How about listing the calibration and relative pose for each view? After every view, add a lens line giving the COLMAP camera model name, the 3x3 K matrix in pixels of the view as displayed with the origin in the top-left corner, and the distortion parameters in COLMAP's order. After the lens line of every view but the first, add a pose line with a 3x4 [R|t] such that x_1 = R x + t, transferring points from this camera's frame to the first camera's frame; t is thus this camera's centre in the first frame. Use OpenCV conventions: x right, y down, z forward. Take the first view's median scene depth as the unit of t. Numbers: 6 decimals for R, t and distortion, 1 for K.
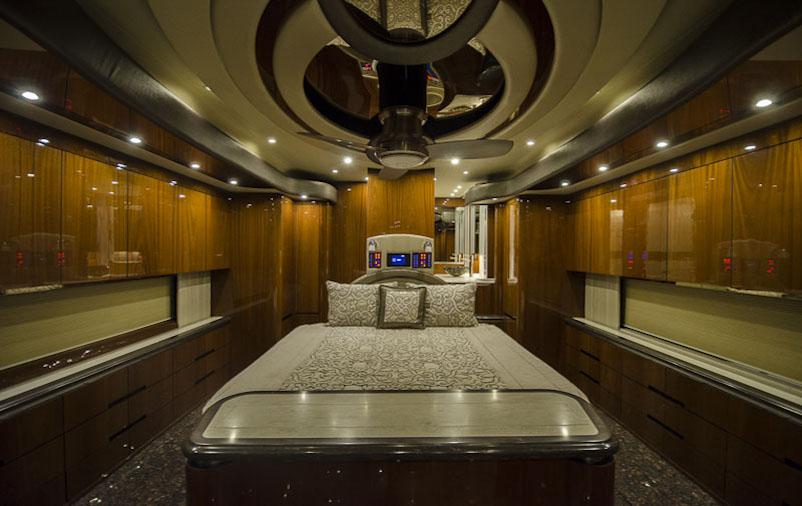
lens RADIAL K [[350.6, 0, 403.5], [0, 350.6, 250.9], [0, 0, 1]] dist [0.020385, -0.024809]
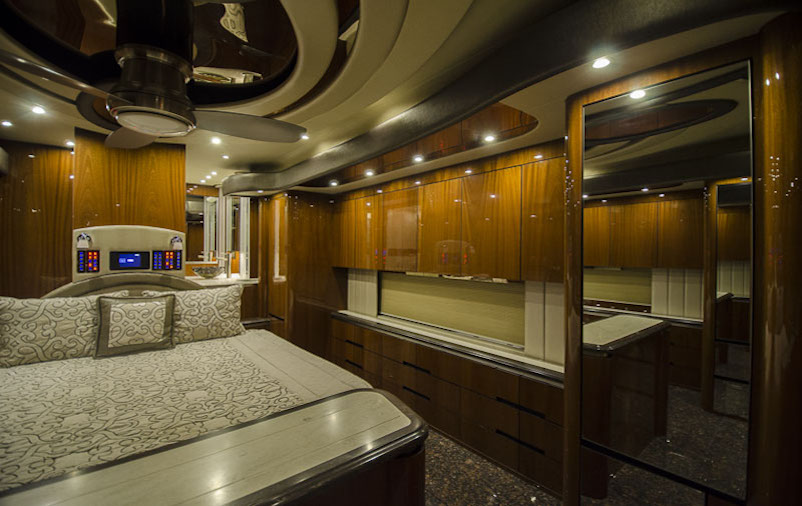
lens RADIAL K [[350.6, 0, 403.5], [0, 350.6, 250.9], [0, 0, 1]] dist [0.020385, -0.024809]
pose [[0.774810, -0.005319, 0.632171, -0.038605], [0.000246, 0.999967, 0.008112, -0.000220], [-0.632194, -0.006130, 0.774786, 0.064169]]
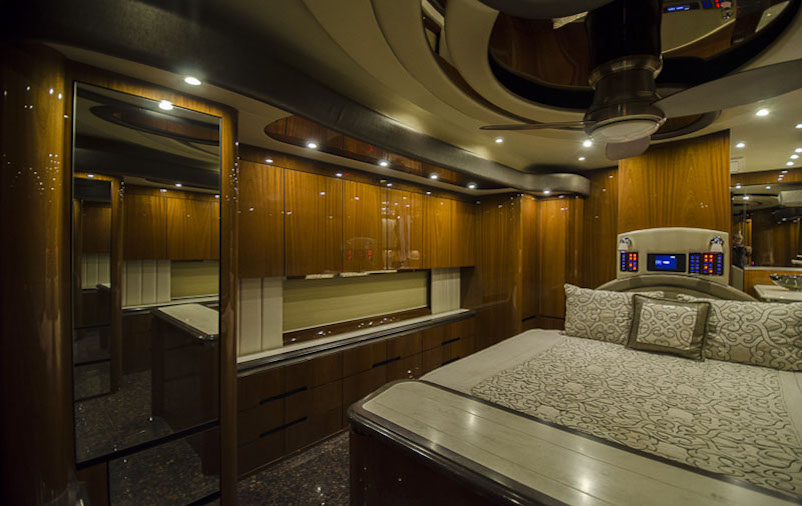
lens RADIAL K [[350.6, 0, 403.5], [0, 350.6, 250.9], [0, 0, 1]] dist [0.020385, -0.024809]
pose [[0.723639, 0.003074, -0.690172, 0.106450], [-0.001470, 0.999995, 0.002912, -0.000205], [0.690177, -0.001093, 0.723639, 0.072617]]
